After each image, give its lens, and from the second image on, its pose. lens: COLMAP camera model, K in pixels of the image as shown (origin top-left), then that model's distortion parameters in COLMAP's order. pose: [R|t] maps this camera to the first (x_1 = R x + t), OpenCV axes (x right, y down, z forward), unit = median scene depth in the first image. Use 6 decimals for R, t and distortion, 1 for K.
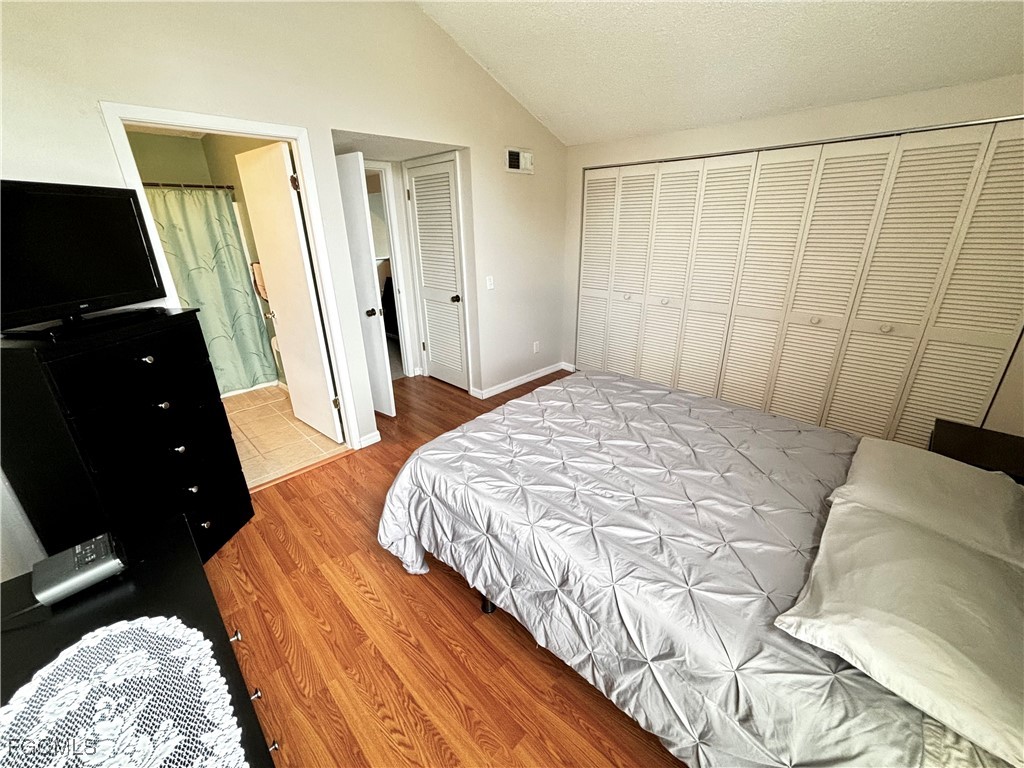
lens RADIAL K [[411.4, 0, 511.4], [0, 411.4, 381.4], [0, 0, 1]] dist [0.004741, -0.002451]
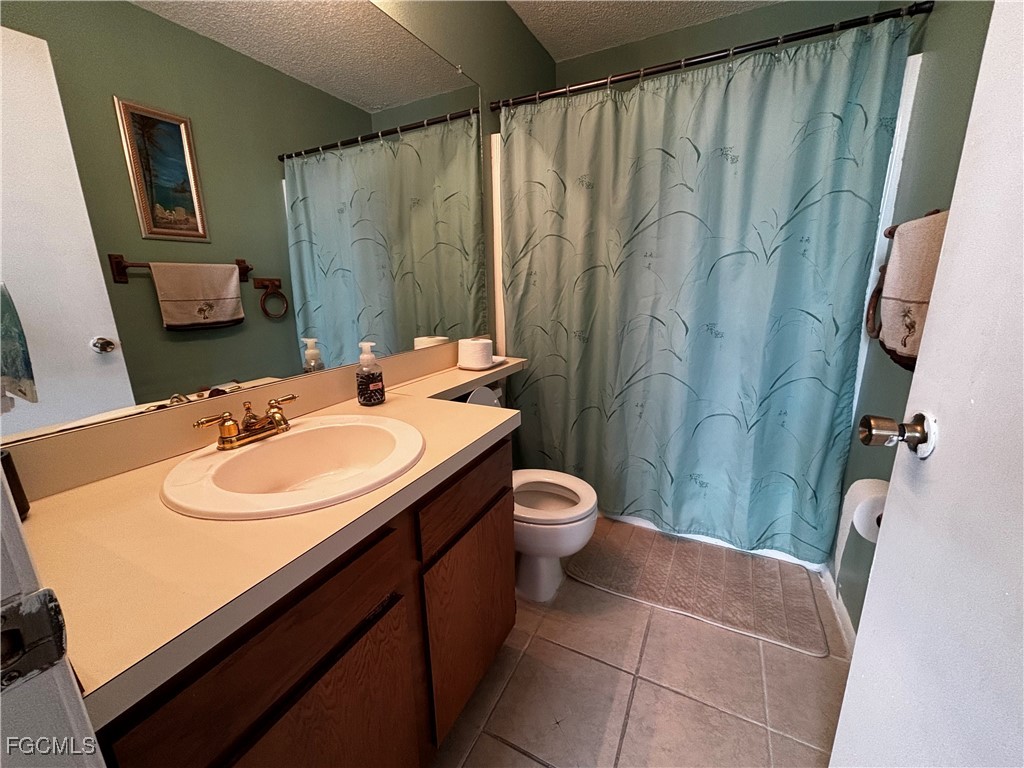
lens RADIAL K [[411.4, 0, 512.5], [0, 411.4, 379.6], [0, 0, 1]] dist [0.004741, -0.002451]
pose [[0.313843, 0.240008, -0.918639, -0.405792], [-0.324014, 0.936517, 0.133983, -0.131848], [0.892478, 0.255603, 0.371686, 0.652695]]
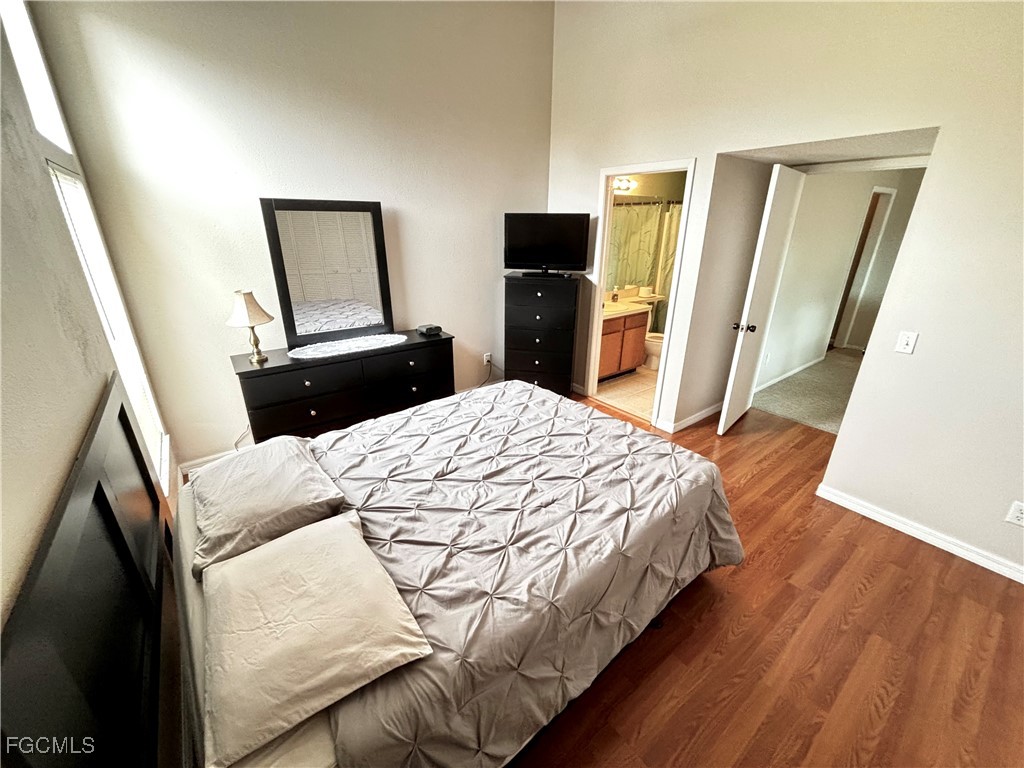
lens RADIAL K [[411.4, 0, 505.9], [0, 411.4, 384.7], [0, 0, 1]] dist [0.004741, -0.002451]
pose [[-0.138832, 0.386825, -0.911642, 0.596382], [-0.347610, 0.842949, 0.410614, -0.227425], [0.927304, 0.373903, 0.017436, 0.437123]]
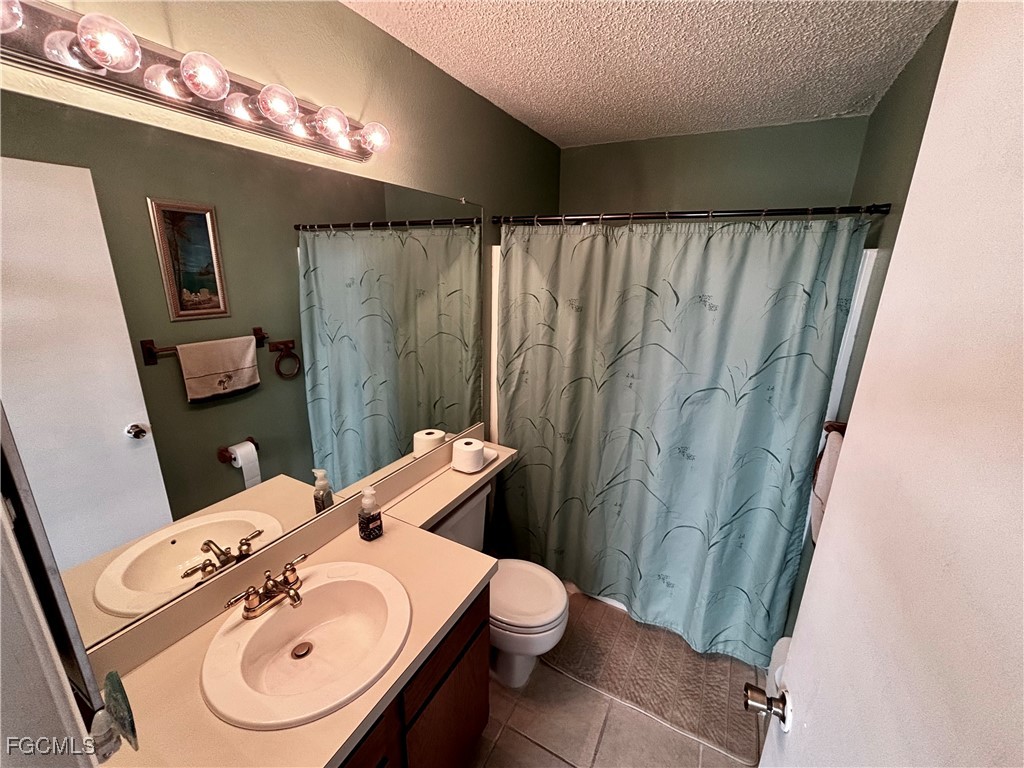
lens RADIAL K [[411.4, 0, 508.5], [0, 411.4, 383.7], [0, 0, 1]] dist [0.004741, -0.002451]
pose [[0.280454, 0.294251, -0.913653, -0.397825], [-0.364536, 0.913190, 0.182204, -0.274352], [0.887952, 0.281959, 0.363372, 0.615127]]
